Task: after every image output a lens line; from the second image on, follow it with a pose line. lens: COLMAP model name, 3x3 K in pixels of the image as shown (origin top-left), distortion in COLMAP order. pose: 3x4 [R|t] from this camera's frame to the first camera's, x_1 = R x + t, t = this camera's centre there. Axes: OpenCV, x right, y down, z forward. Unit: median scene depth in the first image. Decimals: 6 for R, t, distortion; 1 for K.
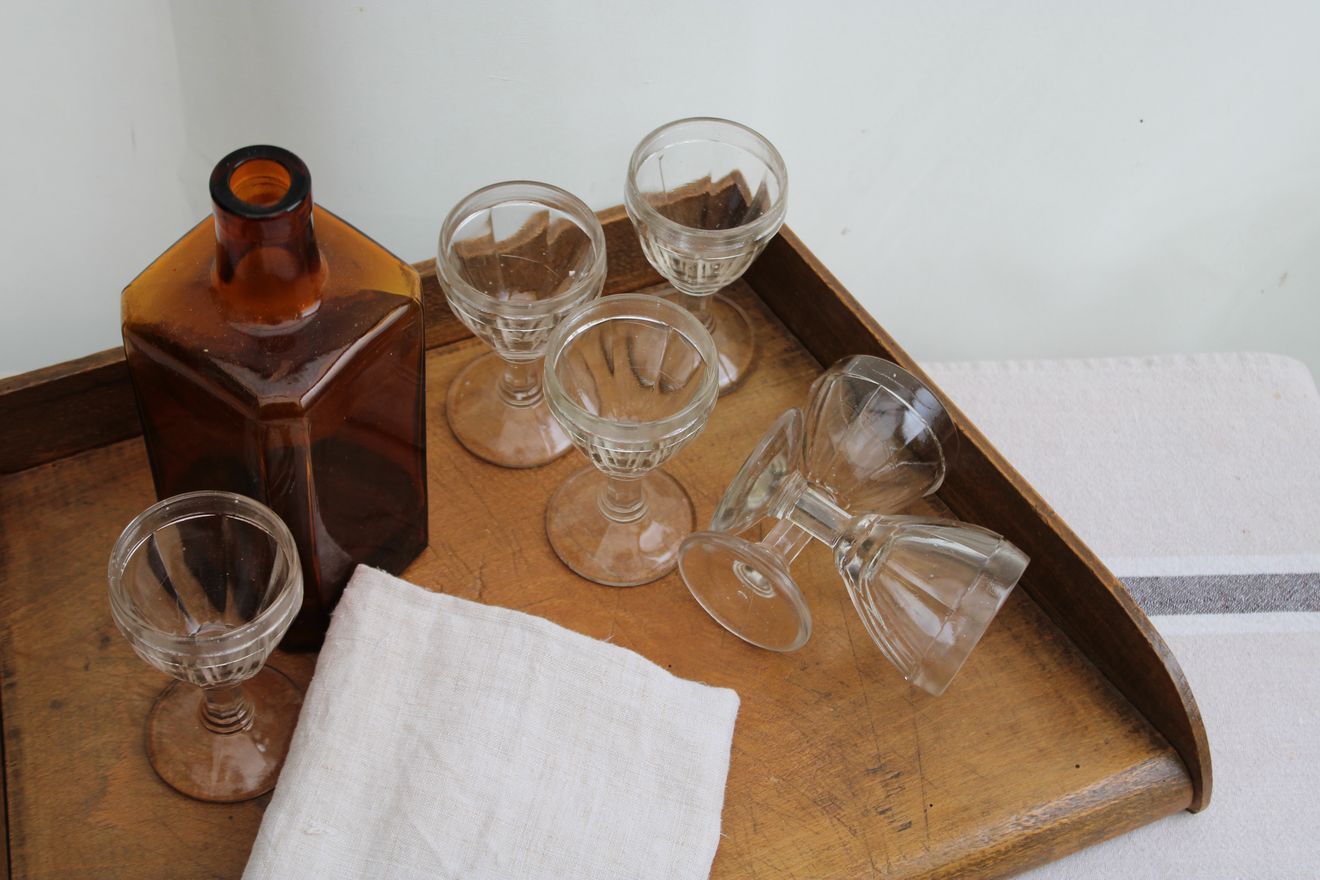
lens RADIAL K [[2274.9, 0, 671.6], [0, 2274.9, 442.3], [0, 0, 1]] dist [0.041962, 0.000000]
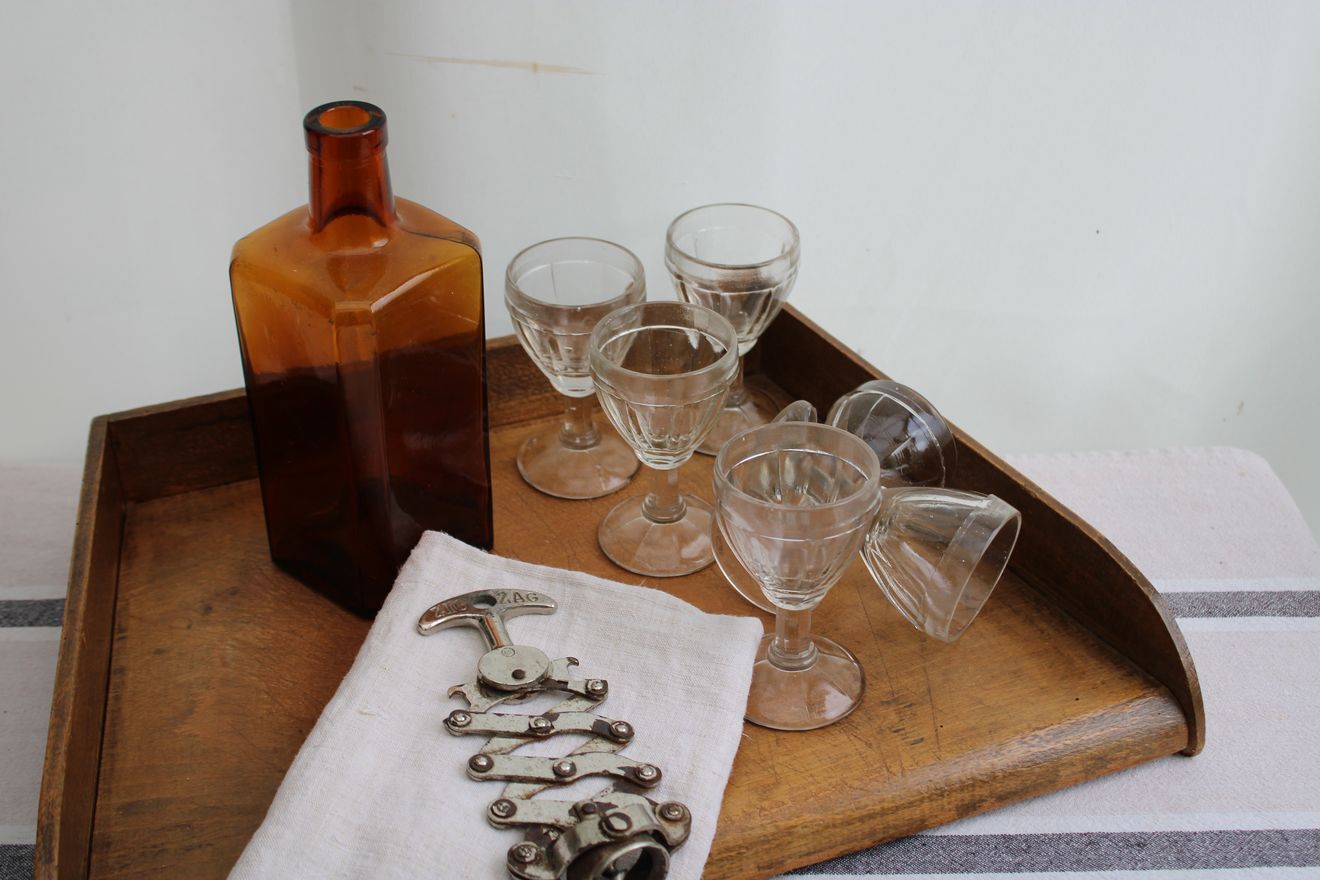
lens RADIAL K [[1814.0, 0, 665.2], [0, 1814.0, 435.1], [0, 0, 1]] dist [-0.022980, 0.000000]
pose [[0.997494, -0.025483, -0.065996, 0.042596], [0.002563, 0.945277, -0.326260, 0.302656], [0.070699, 0.325273, 0.942974, 0.133066]]
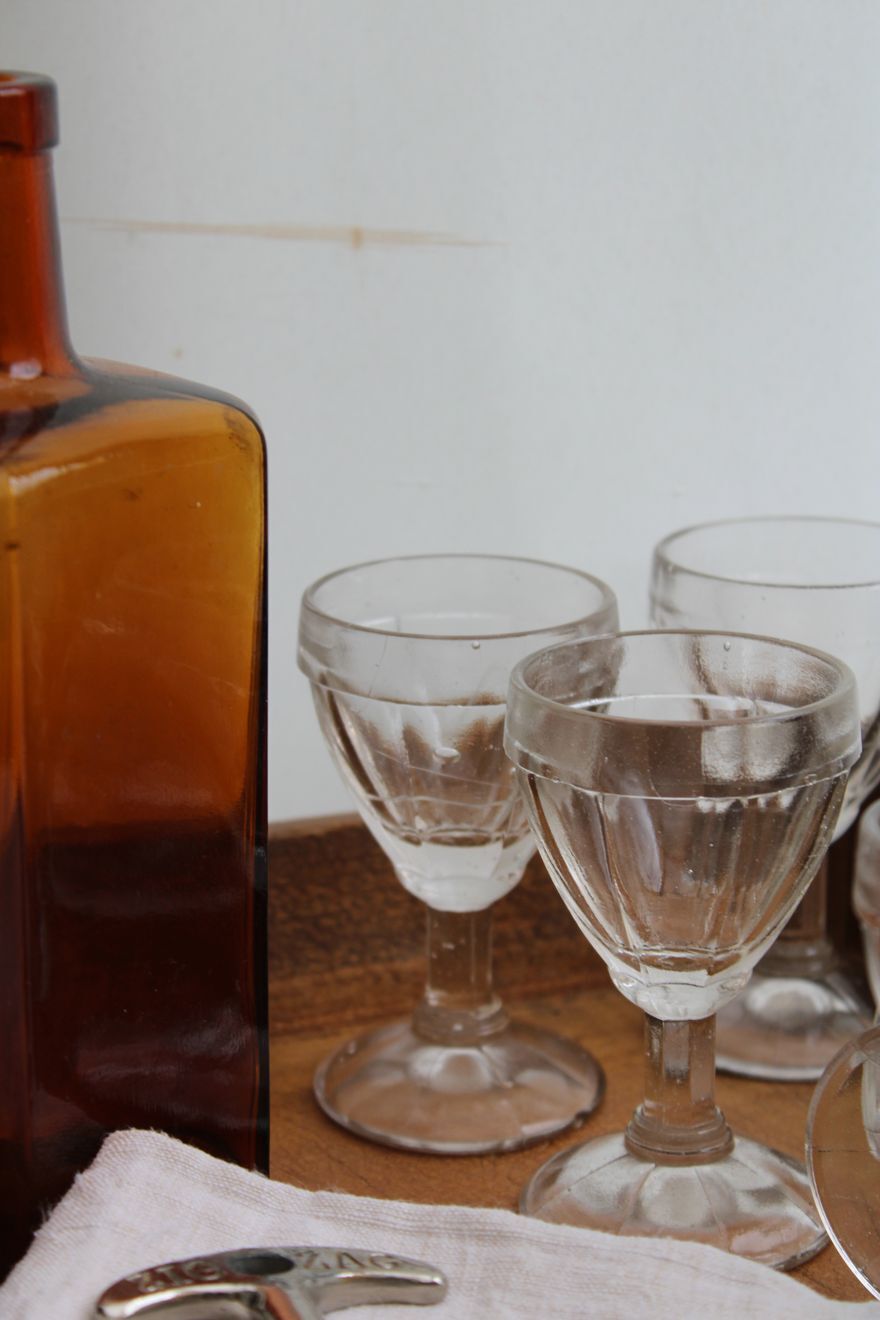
lens RADIAL K [[3143.8, 0, 440.4], [0, 3143.8, 663.9], [0, 0, 1]] dist [0.099445, 0.000000]
pose [[0.996938, -0.056479, -0.054074, -0.030817], [0.011373, 0.788942, -0.614363, 0.368333], [0.077360, 0.611867, 0.787169, 0.435903]]
